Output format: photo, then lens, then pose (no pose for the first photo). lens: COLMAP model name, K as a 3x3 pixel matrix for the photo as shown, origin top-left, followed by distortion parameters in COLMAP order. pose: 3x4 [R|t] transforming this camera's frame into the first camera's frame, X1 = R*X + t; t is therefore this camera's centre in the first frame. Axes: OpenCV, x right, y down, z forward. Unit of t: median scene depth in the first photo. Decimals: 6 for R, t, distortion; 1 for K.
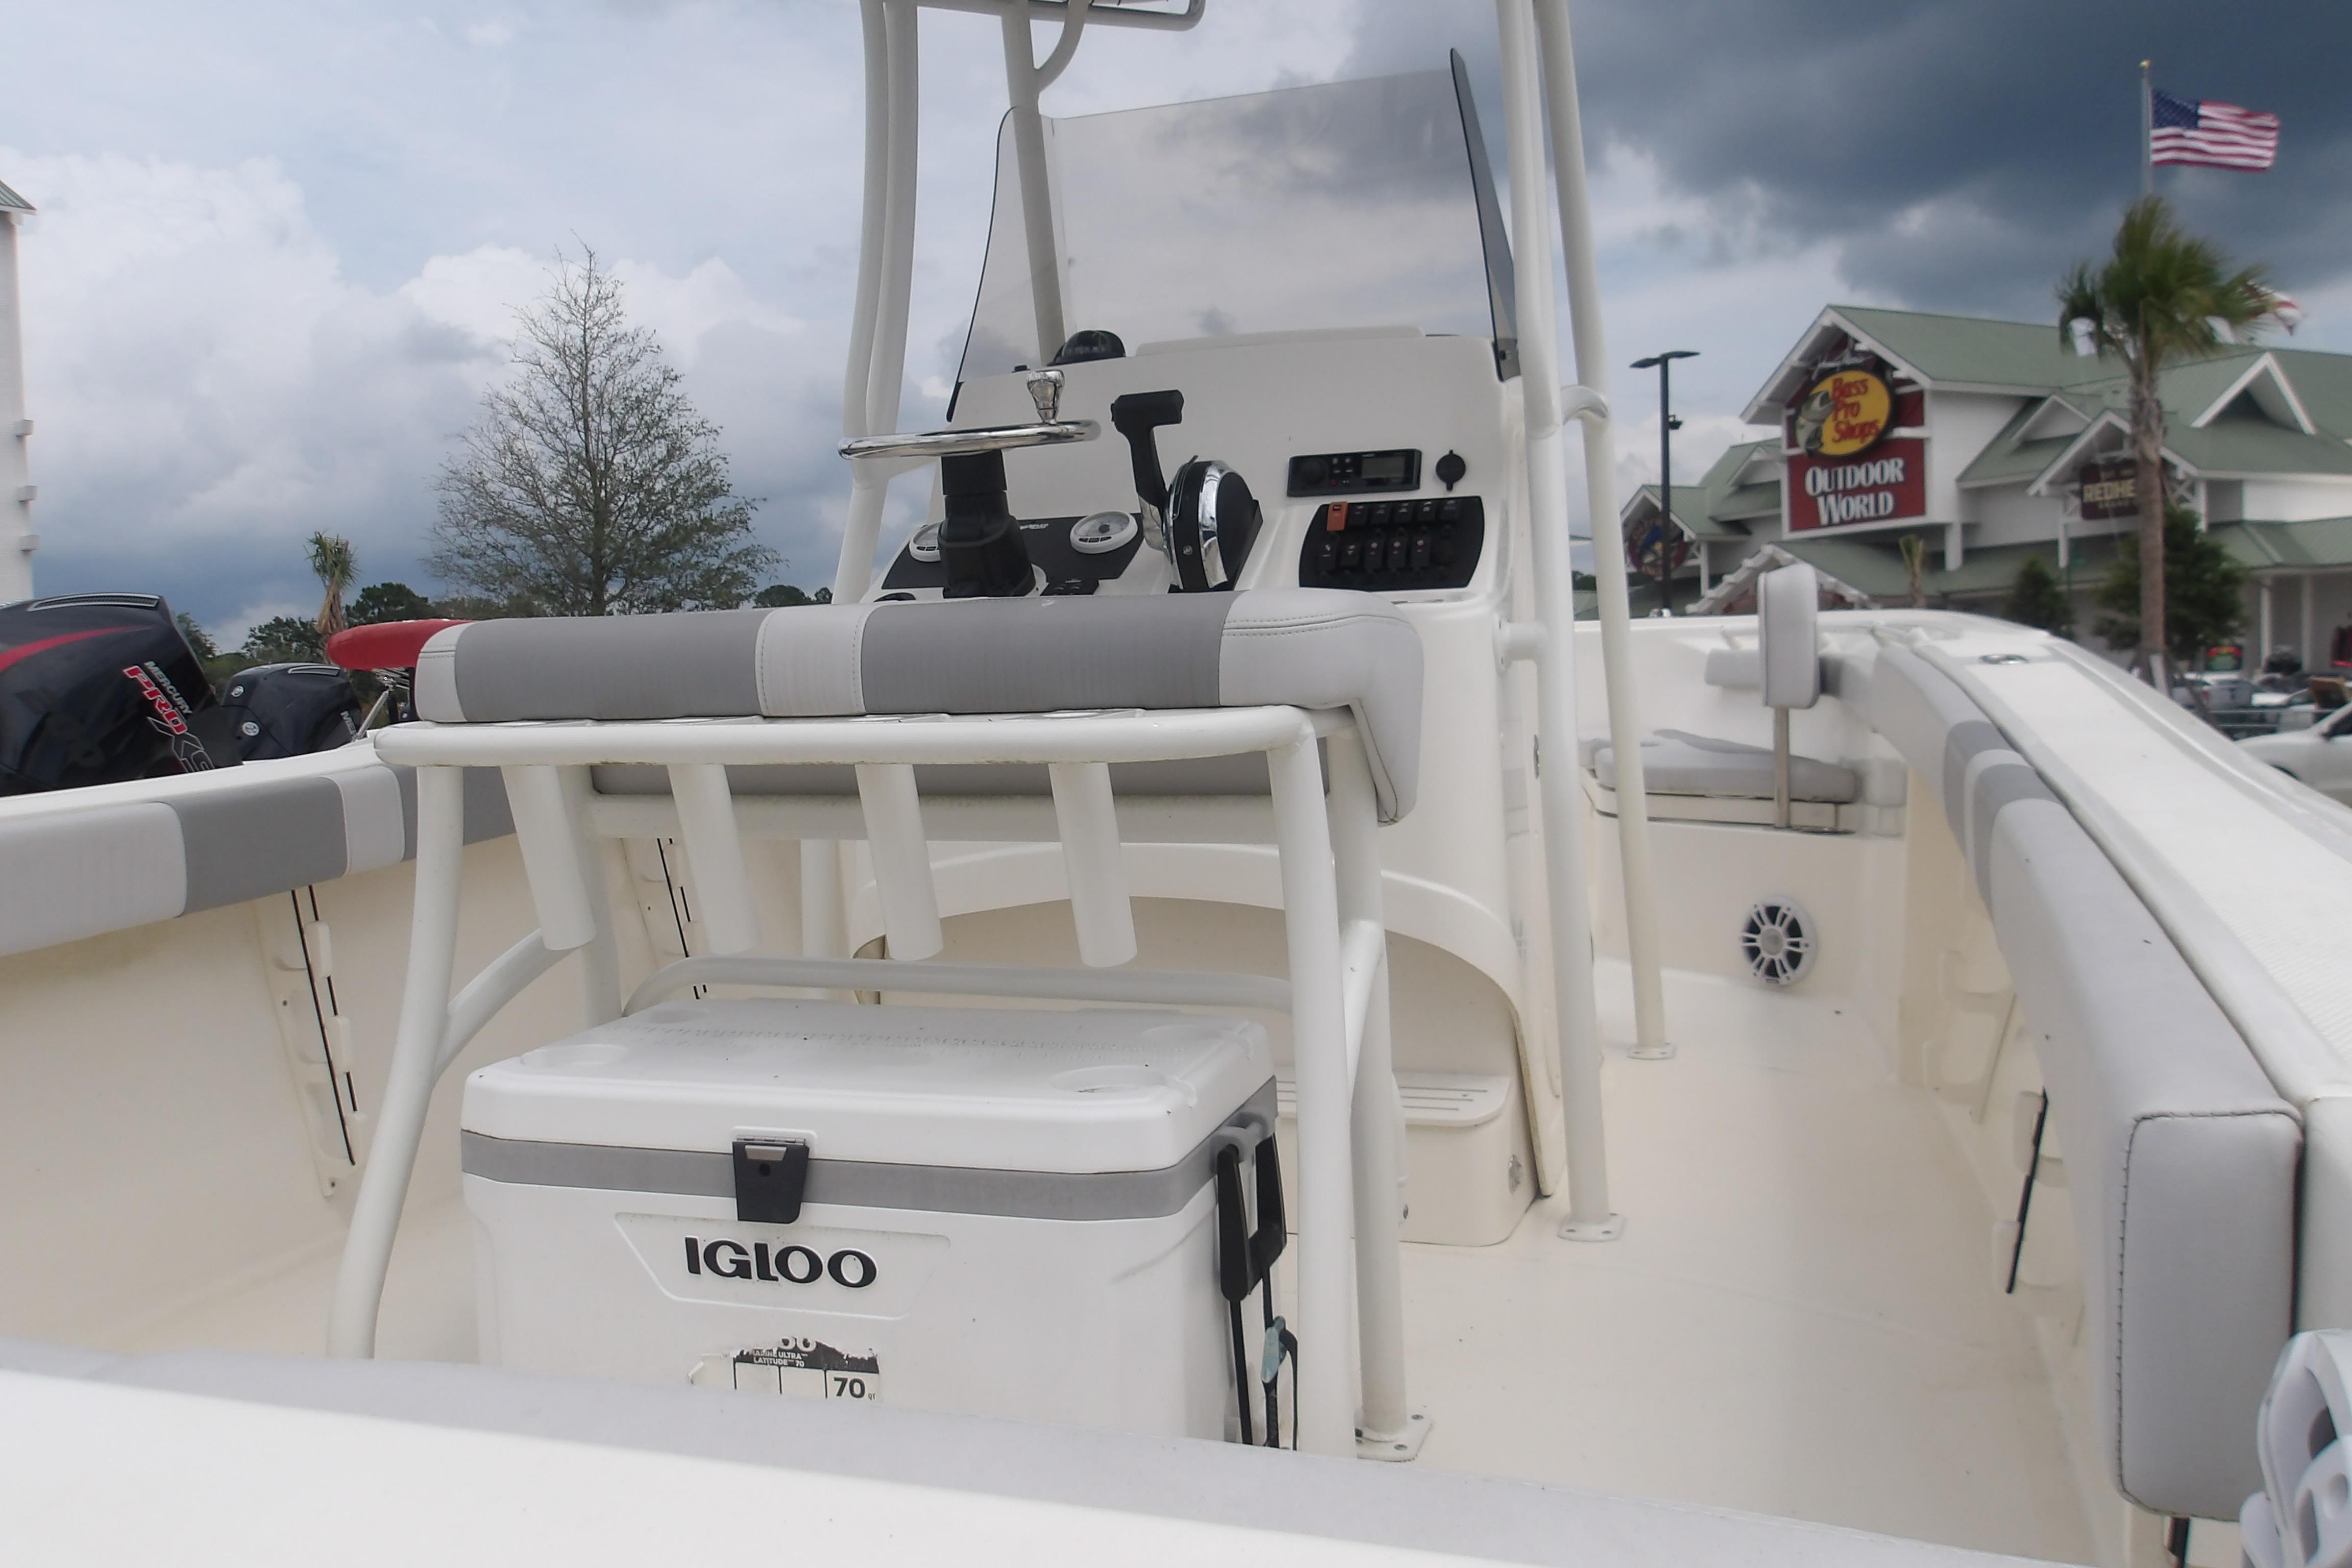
lens RADIAL K [[1930.7, 0, 1162.0], [0, 1930.7, 772.4], [0, 0, 1]] dist [0.002297, -0.000068]
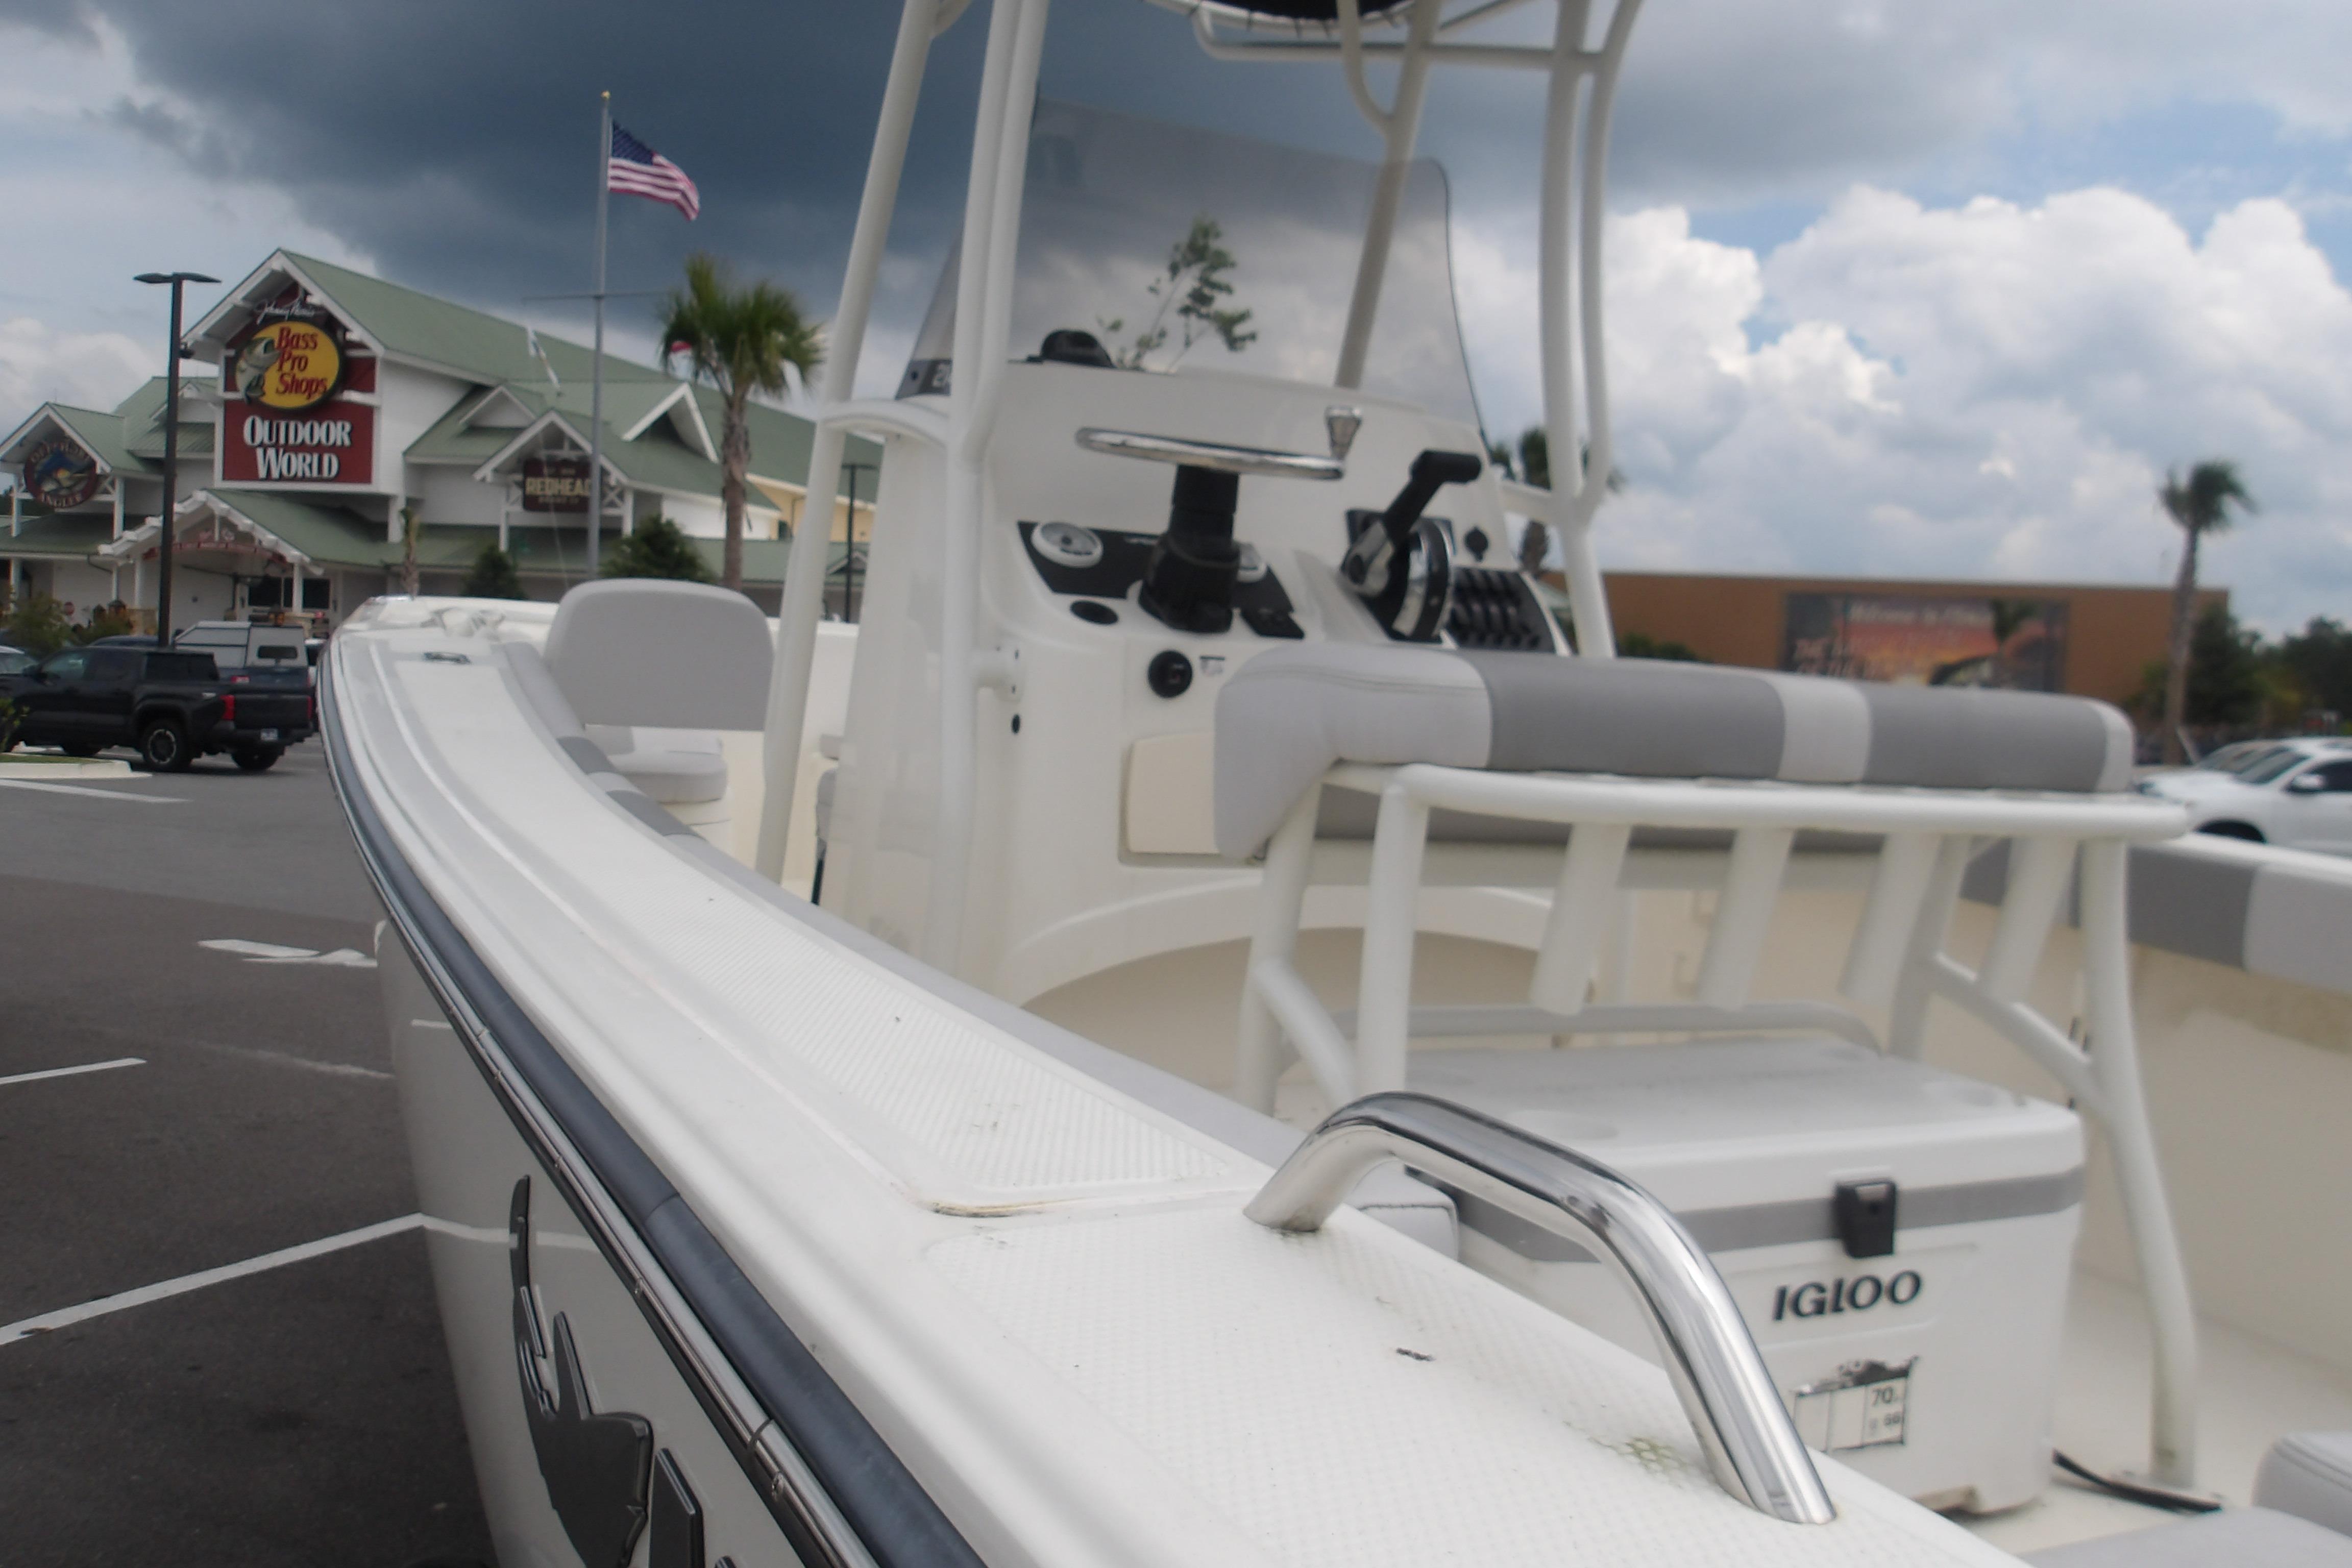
lens RADIAL K [[1930.7, 0, 1177.6], [0, 1930.7, 782.2], [0, 0, 1]] dist [0.002297, -0.000068]
pose [[0.696465, 0.033937, 0.716788, -0.101777], [-0.048397, 0.998828, -0.000267, -0.001100], [-0.715957, -0.034504, 0.697291, 0.043119]]
